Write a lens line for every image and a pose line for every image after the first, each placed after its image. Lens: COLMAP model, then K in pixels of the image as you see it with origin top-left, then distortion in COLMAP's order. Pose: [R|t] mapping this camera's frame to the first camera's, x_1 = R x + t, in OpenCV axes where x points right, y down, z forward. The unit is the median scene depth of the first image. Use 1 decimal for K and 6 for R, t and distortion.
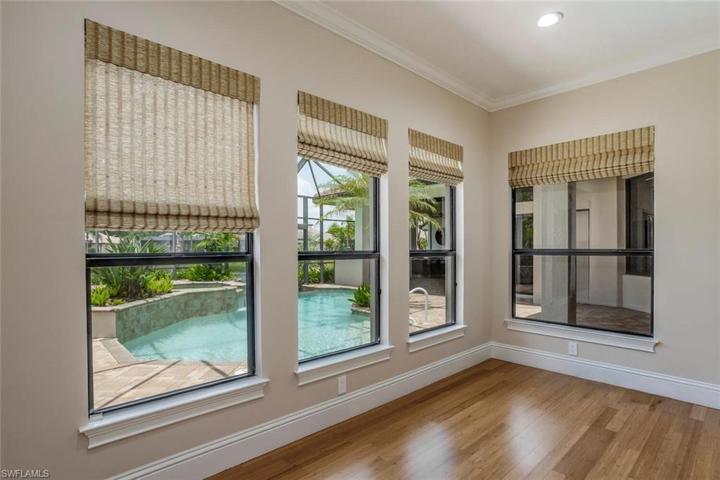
lens RADIAL K [[367.6, 0, 359.4], [0, 367.6, 249.0], [0, 0, 1]] dist [-0.044006, 0.025248]
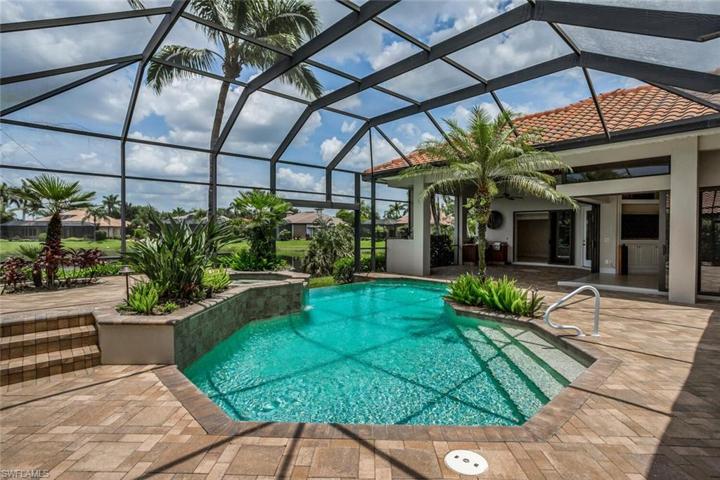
lens RADIAL K [[360.6, 0, 360.0], [0, 360.6, 240.0], [0, 0, 1]] dist [-0.001696, 0.000528]
pose [[0.999966, 0.004744, -0.006766, -0.226921], [-0.004620, 0.999824, 0.018182, 0.002550], [0.006851, -0.018150, 0.999812, 0.237955]]
